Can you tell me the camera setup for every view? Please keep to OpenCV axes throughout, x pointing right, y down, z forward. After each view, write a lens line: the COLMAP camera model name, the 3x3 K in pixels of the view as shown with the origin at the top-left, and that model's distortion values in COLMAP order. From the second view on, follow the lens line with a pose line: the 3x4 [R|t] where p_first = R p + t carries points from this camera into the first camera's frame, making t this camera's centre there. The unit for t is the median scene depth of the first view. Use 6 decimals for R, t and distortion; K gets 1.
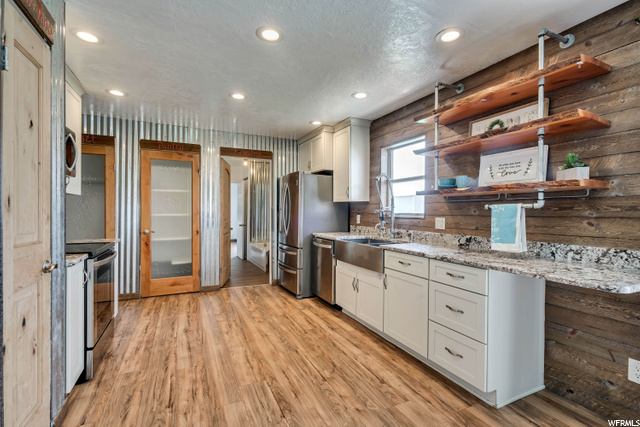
lens RADIAL K [[294.7, 0, 319.3], [0, 294.7, 215.2], [0, 0, 1]] dist [-0.003377, 0.000184]
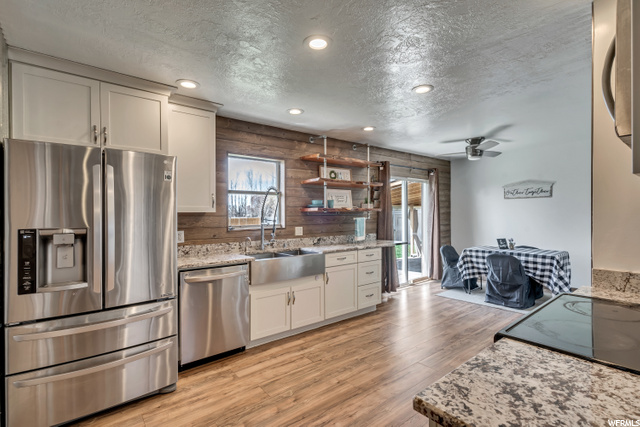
lens RADIAL K [[294.7, 0, 319.3], [0, 294.7, 215.2], [0, 0, 1]] dist [-0.003377, 0.000184]
pose [[-0.215760, -0.003684, 0.976439, -0.915840], [0.023578, 0.999682, 0.008981, -0.054454], [-0.976162, 0.024960, -0.215605, 1.171273]]
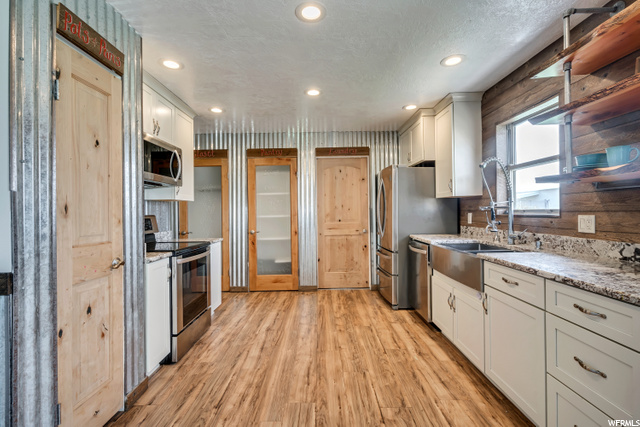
lens RADIAL K [[294.3, 0, 316.2], [0, 294.3, 212.6], [0, 0, 1]] dist [-0.000474, 0.000382]
pose [[0.899554, -0.020299, -0.436338, 0.153197], [0.017004, 0.999790, -0.011454, 0.000312], [0.436479, 0.002884, 0.899710, 0.145457]]
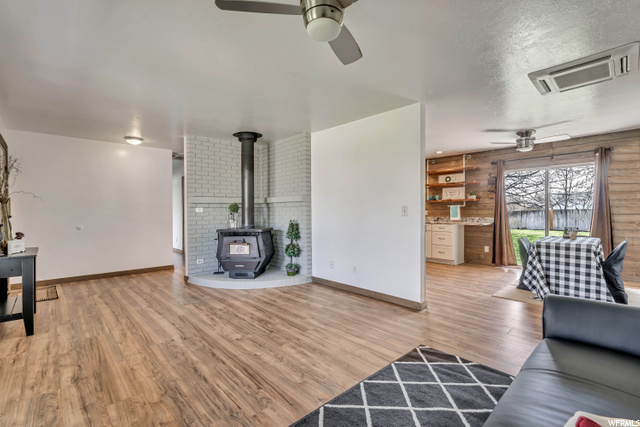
lens RADIAL K [[289.0, 0, 320.0], [0, 289.0, 216.3], [0, 0, 1]] dist [-0.000377, -0.000114]
pose [[0.952428, -0.018644, 0.304194, -1.188706], [0.016890, 0.999822, 0.008398, 0.020827], [-0.304297, -0.002860, 0.952573, -1.077874]]
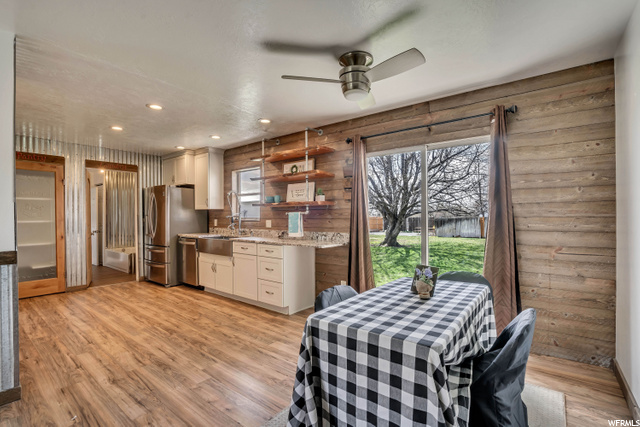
lens RADIAL K [[299.4, 0, 319.7], [0, 299.4, 220.3], [0, 0, 1]] dist [-0.049287, 0.018773]
pose [[0.895391, -0.014158, 0.445055, -0.060387], [0.014040, 0.999895, 0.003563, 0.006991], [-0.445059, 0.003058, 0.895496, -0.560588]]
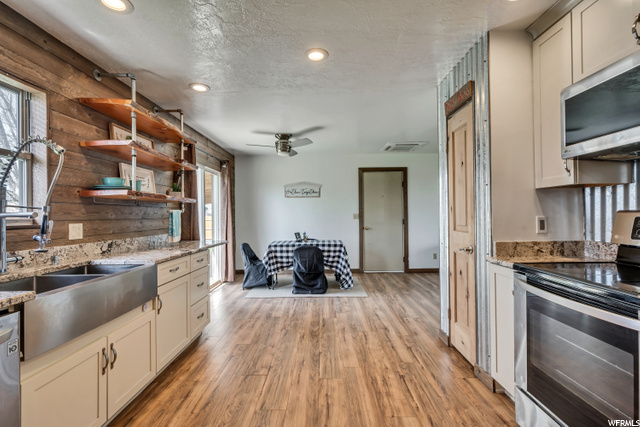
lens RADIAL K [[294.3, 0, 316.2], [0, 294.3, 212.6], [0, 0, 1]] dist [-0.000474, 0.000382]
pose [[-0.894610, 0.005228, 0.446817, -0.449567], [0.009291, 0.999933, 0.006902, -0.018410], [-0.446751, 0.010326, -0.894599, 1.358992]]
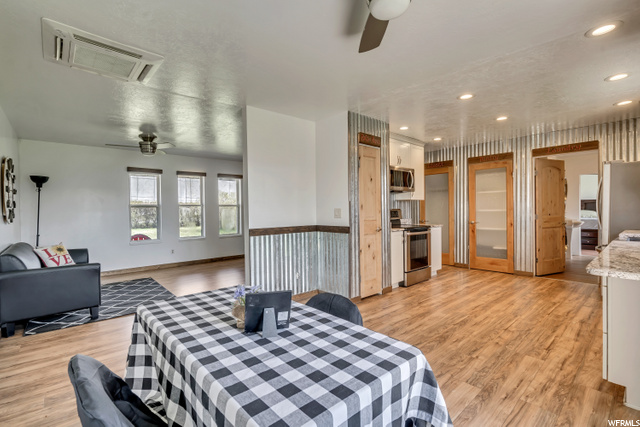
lens RADIAL K [[297.4, 0, 320.0], [0, 297.4, 213.5], [0, 0, 1]] dist [0.000628, 0.000397]
pose [[0.286043, 0.002522, -0.958214, 0.783201], [0.004117, 0.999984, 0.003861, 0.007144], [0.958208, -0.005049, 0.286028, -0.155846]]
